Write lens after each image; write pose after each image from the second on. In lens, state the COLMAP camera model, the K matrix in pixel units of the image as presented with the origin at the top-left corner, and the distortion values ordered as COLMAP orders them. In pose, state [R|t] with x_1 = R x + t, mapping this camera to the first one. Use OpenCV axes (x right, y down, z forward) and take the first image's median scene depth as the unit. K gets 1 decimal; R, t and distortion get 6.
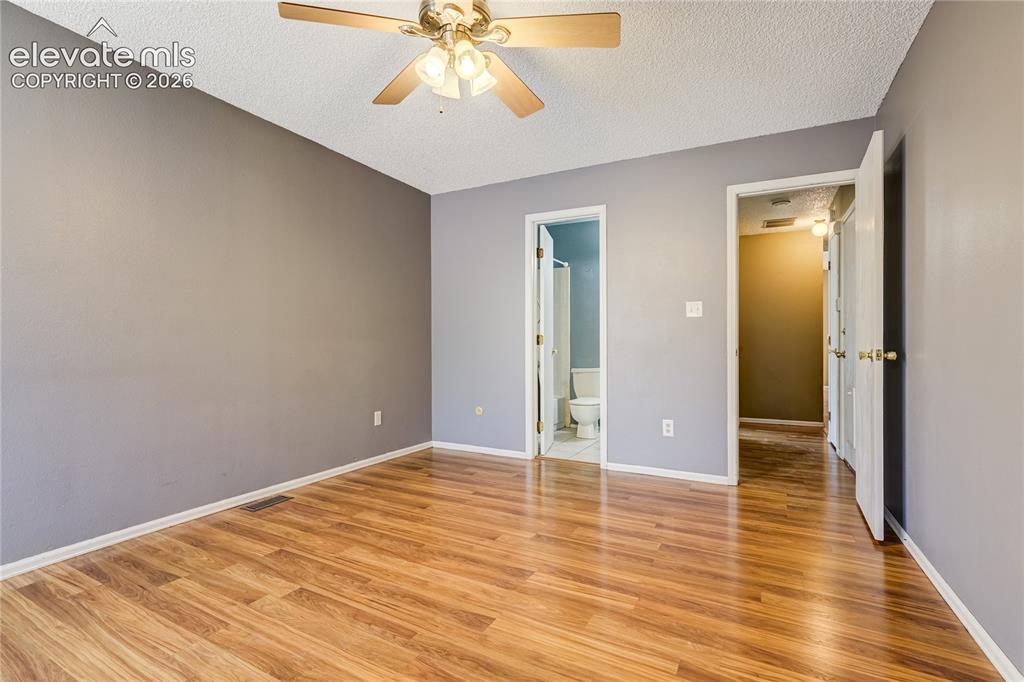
lens RADIAL K [[474.8, 0, 484.6], [0, 474.8, 347.6], [0, 0, 1]] dist [-0.027758, 0.017947]
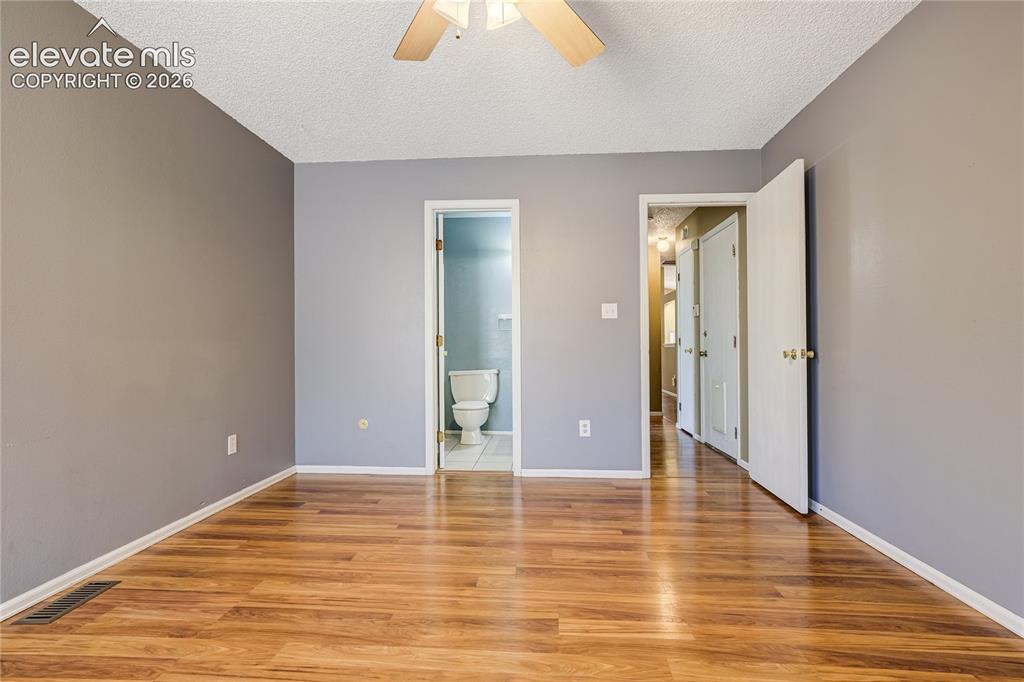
lens RADIAL K [[474.1, 0, 516.2], [0, 474.1, 345.0], [0, 0, 1]] dist [-0.013923, 0.010242]
pose [[0.899970, -0.003124, 0.435941, -0.193895], [0.006919, 0.999951, -0.007118, -0.001003], [-0.435897, 0.009422, 0.899947, 0.168558]]
